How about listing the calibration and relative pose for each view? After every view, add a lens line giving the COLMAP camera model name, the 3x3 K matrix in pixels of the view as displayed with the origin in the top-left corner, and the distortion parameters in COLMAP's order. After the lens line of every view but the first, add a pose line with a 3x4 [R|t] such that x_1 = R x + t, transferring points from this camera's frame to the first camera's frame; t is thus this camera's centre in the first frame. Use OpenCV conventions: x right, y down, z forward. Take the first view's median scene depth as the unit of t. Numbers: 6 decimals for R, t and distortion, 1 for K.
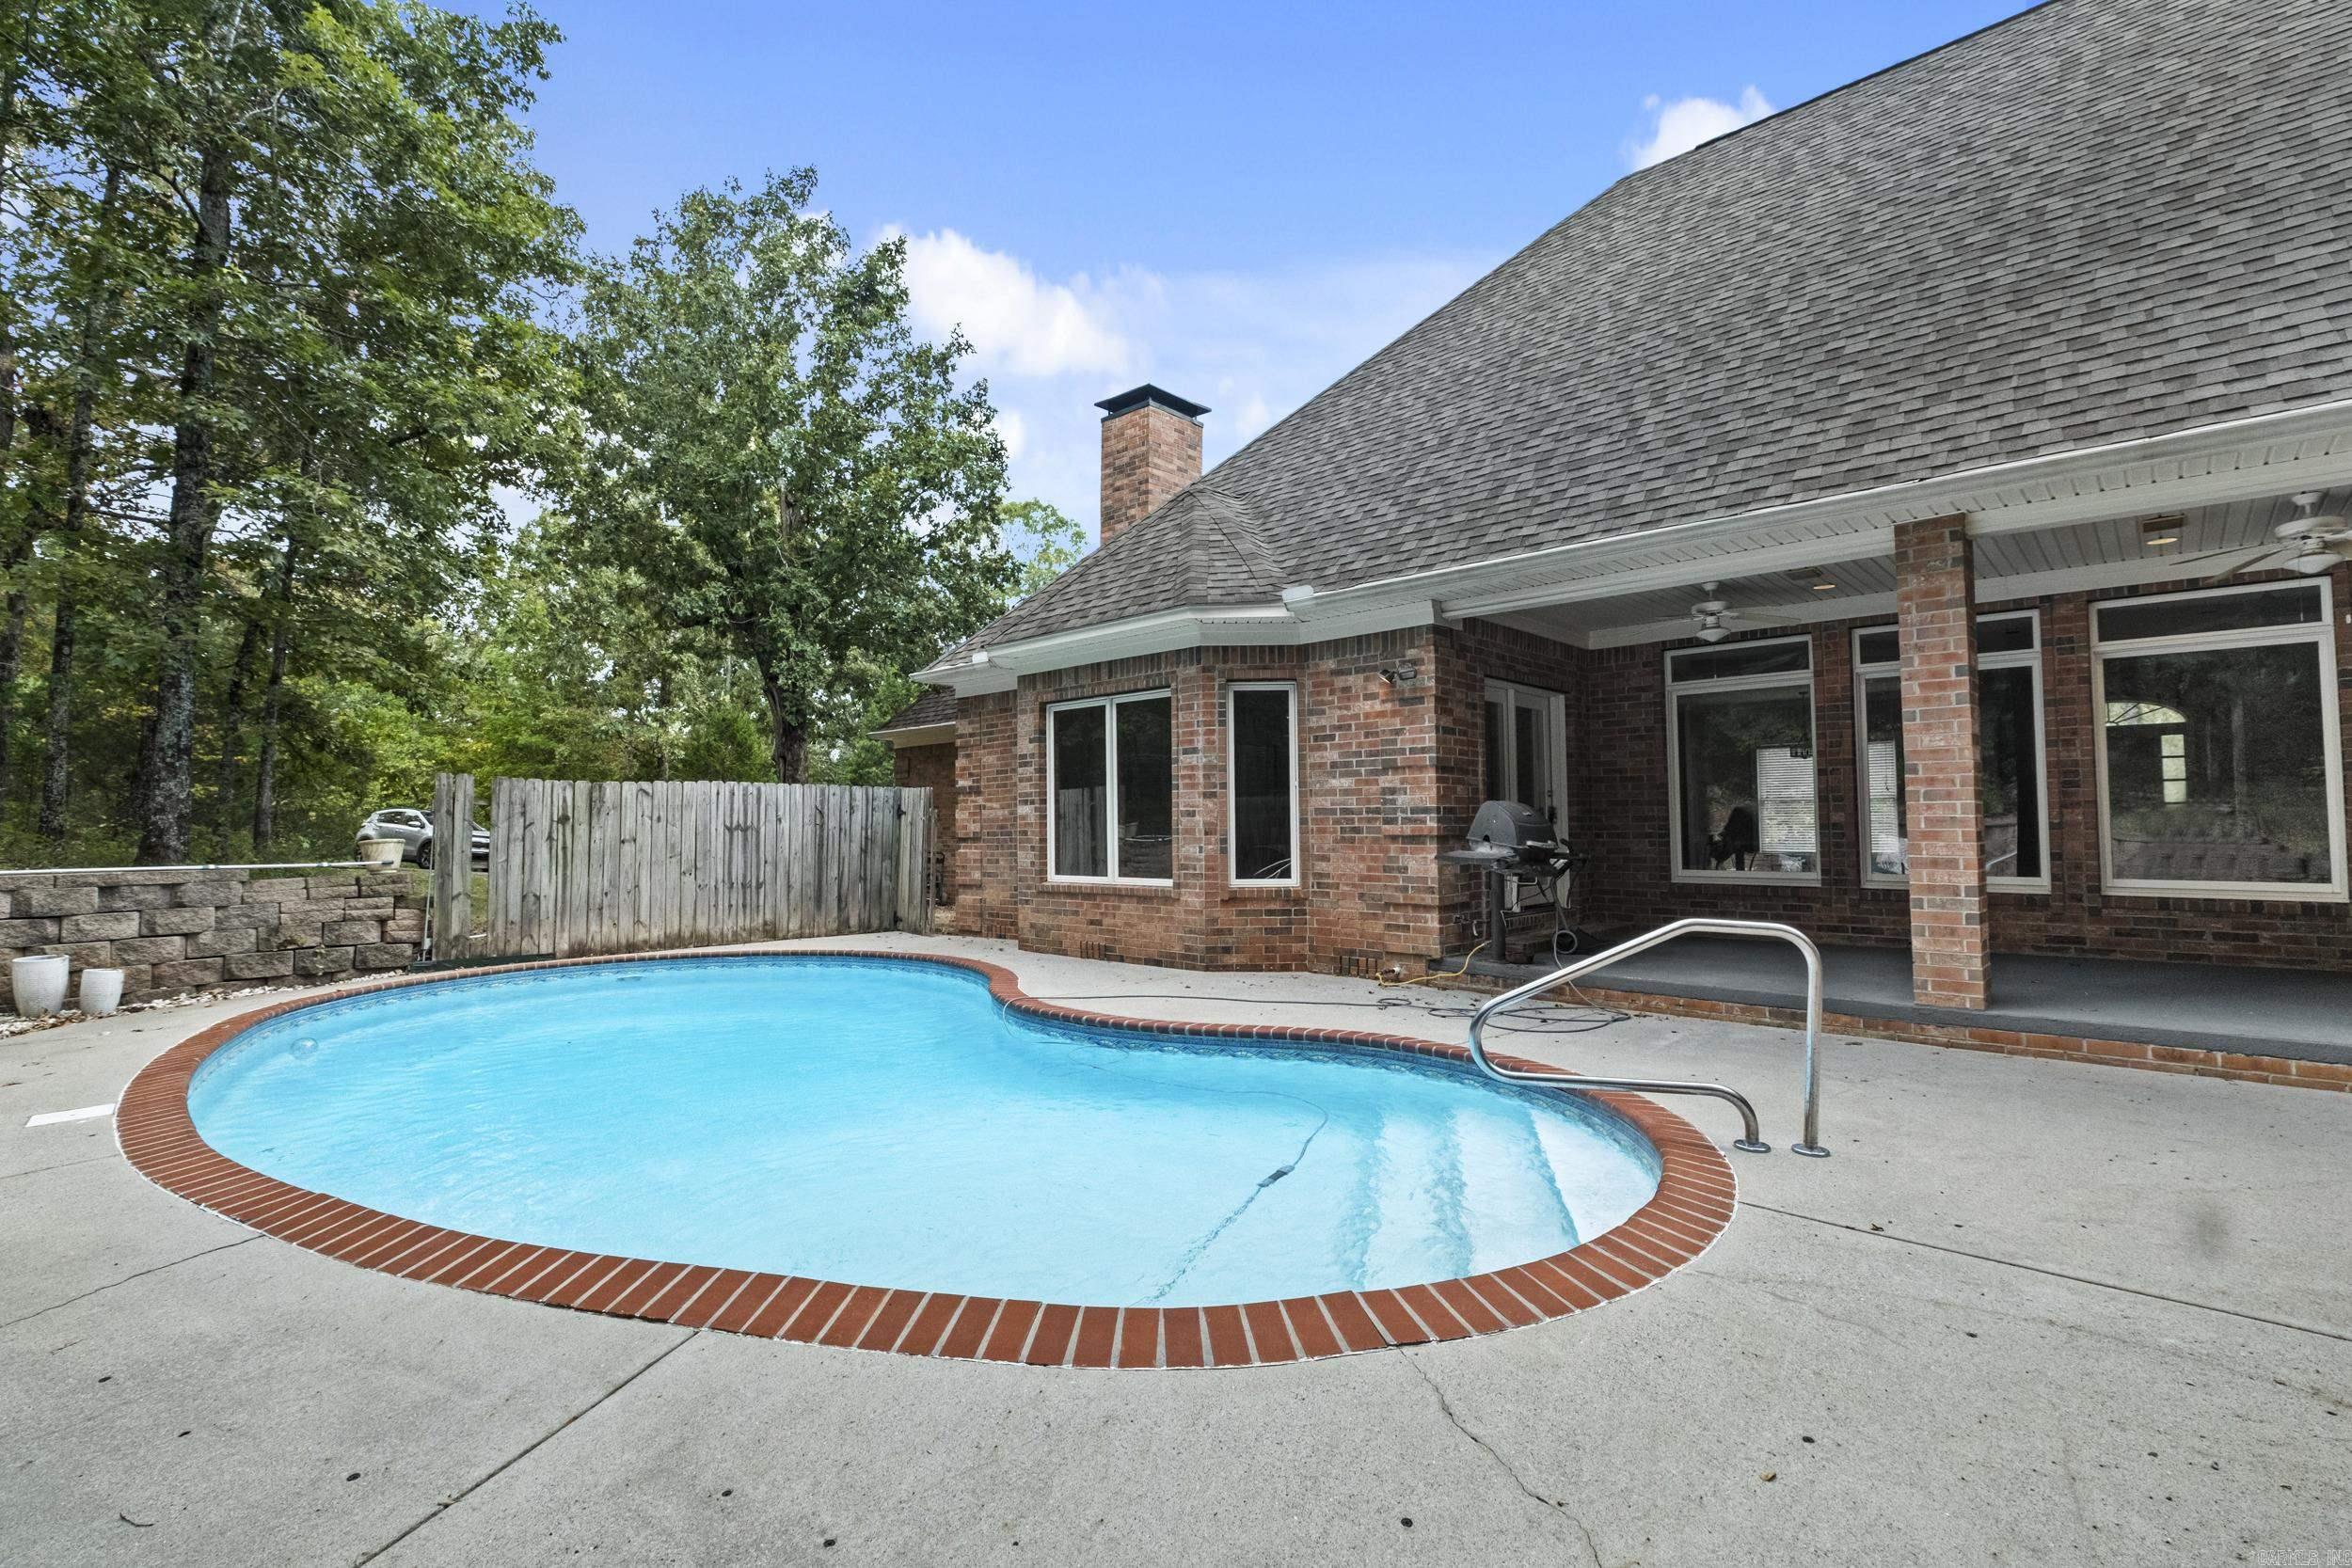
lens RADIAL K [[1036.7, 0, 1174.7], [0, 1036.7, 790.5], [0, 0, 1]] dist [-0.008386, -0.000892]
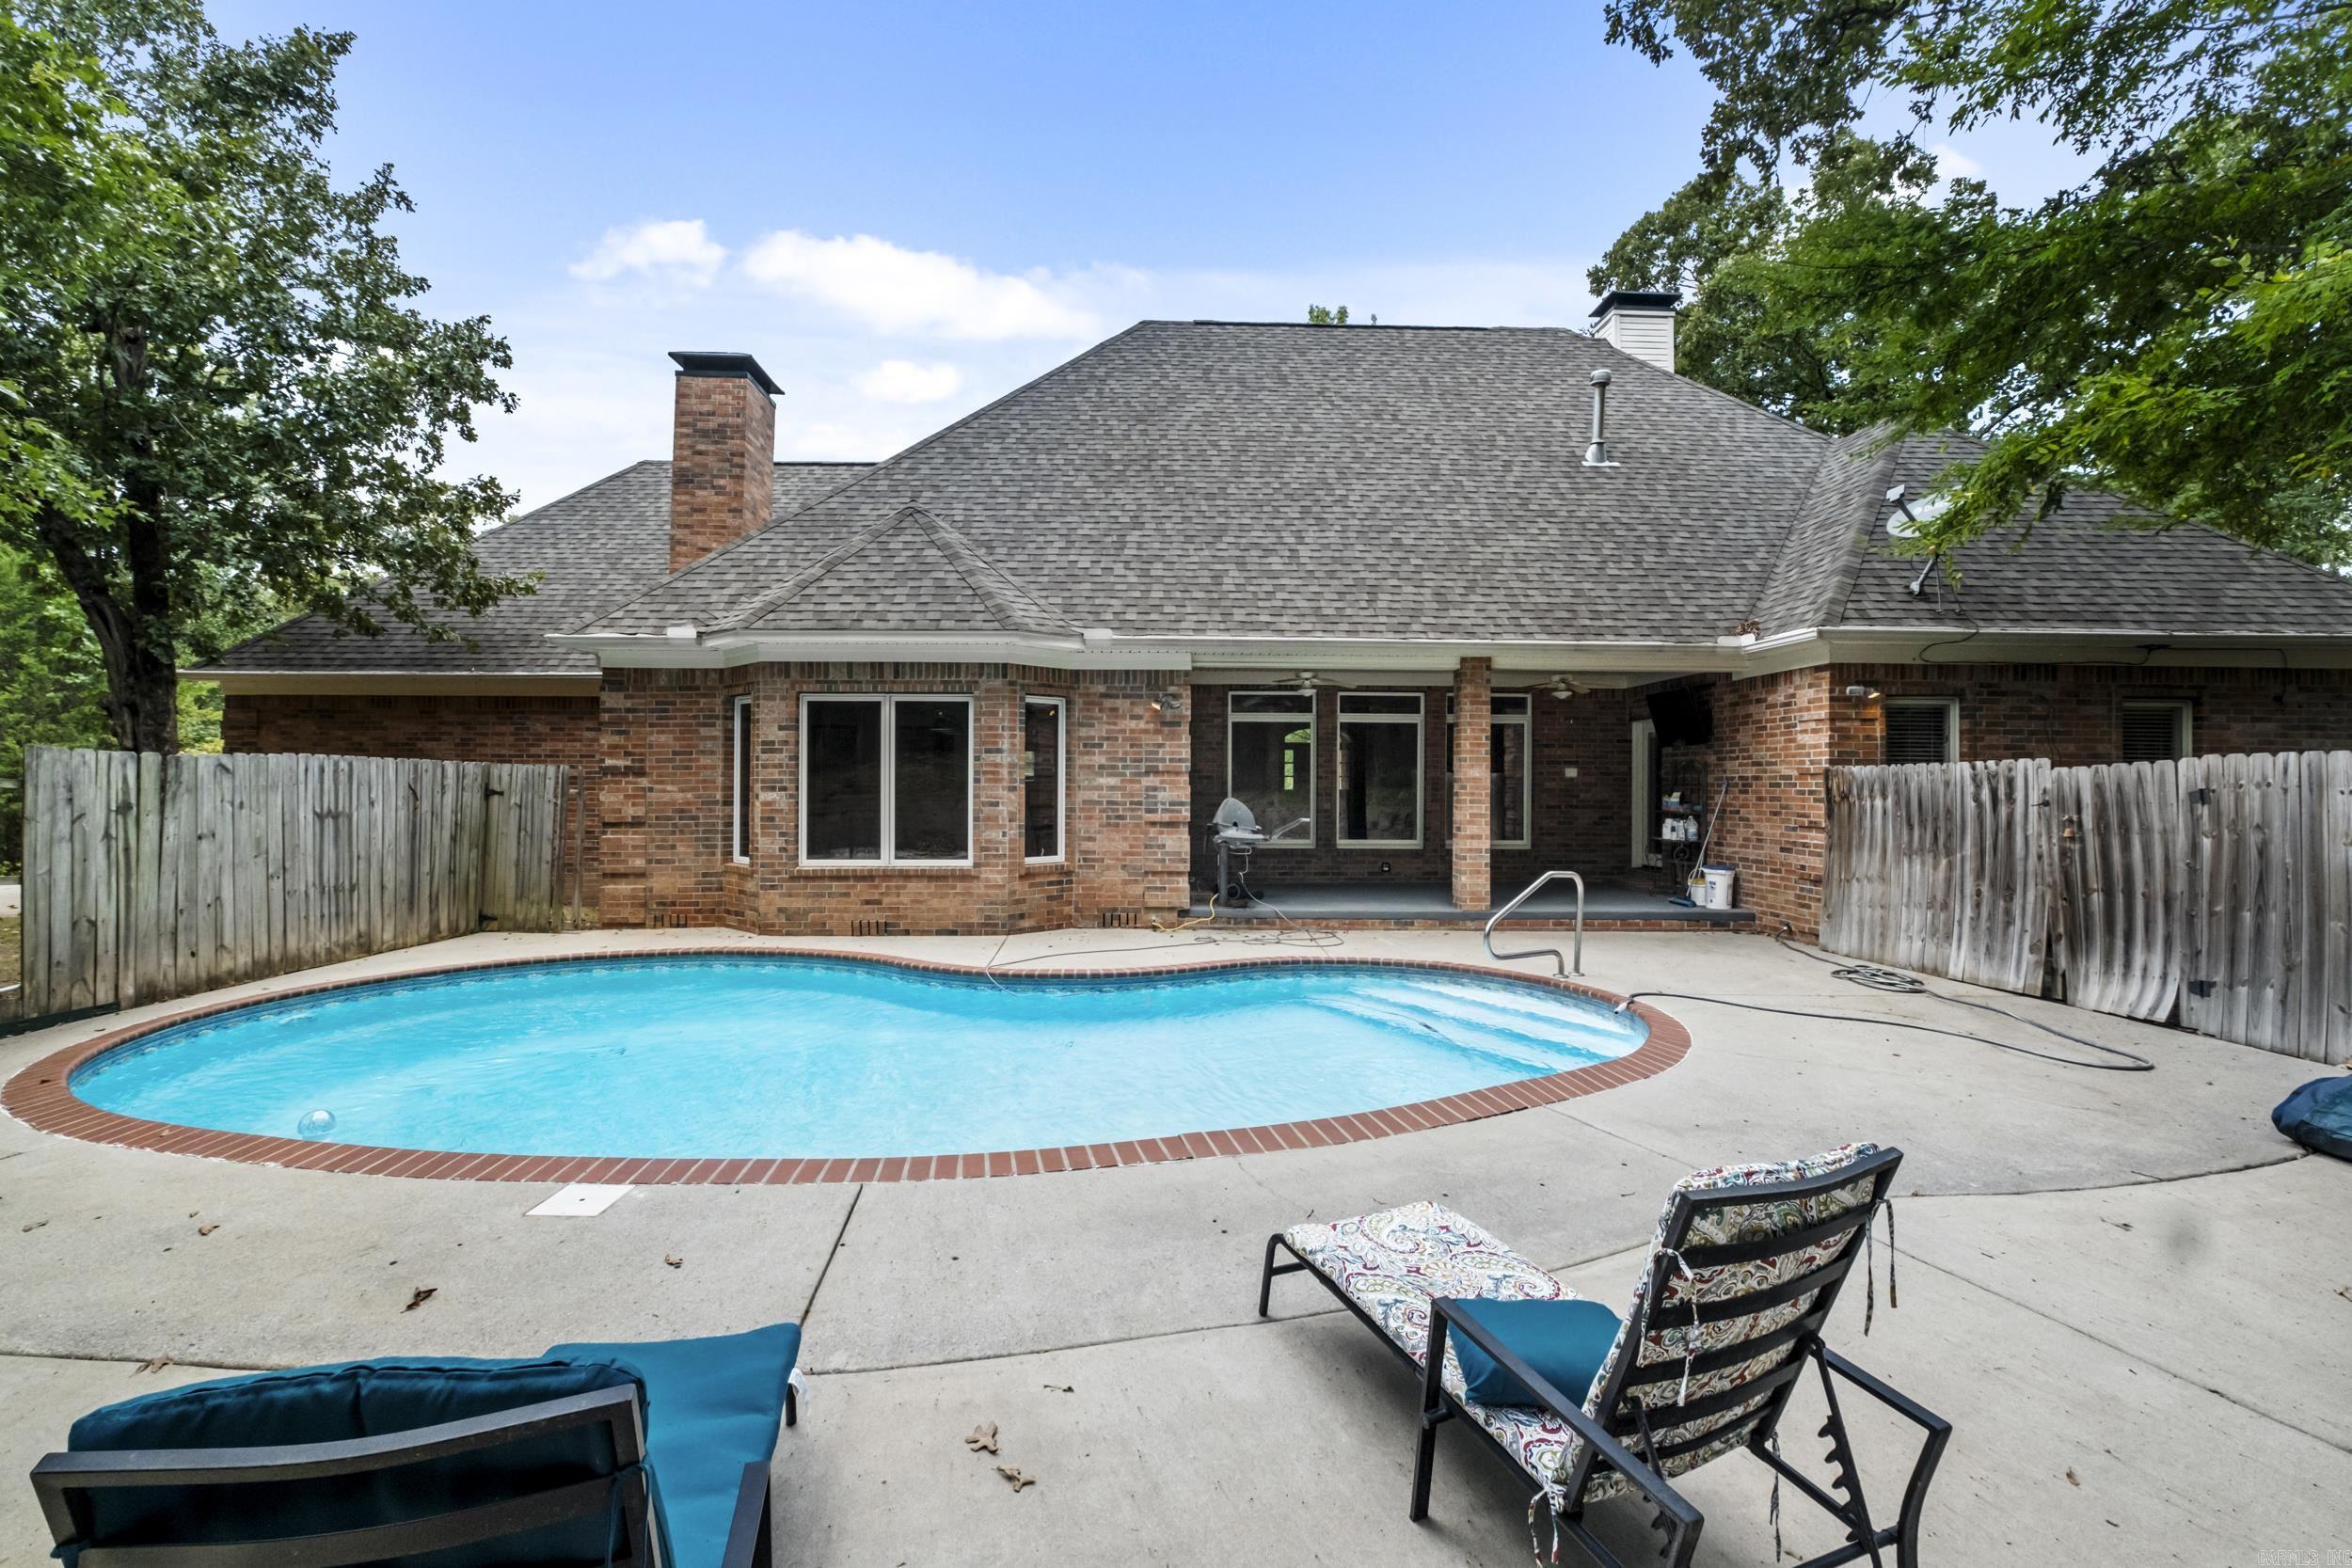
lens RADIAL K [[1036.7, 0, 1125.8], [0, 1036.7, 782.4], [0, 0, 1]] dist [-0.008386, -0.000892]
pose [[0.714252, 0.011148, 0.699800, -0.658167], [-0.034255, 0.999232, 0.019045, -0.027973], [-0.699050, -0.037575, 0.714085, 0.047078]]
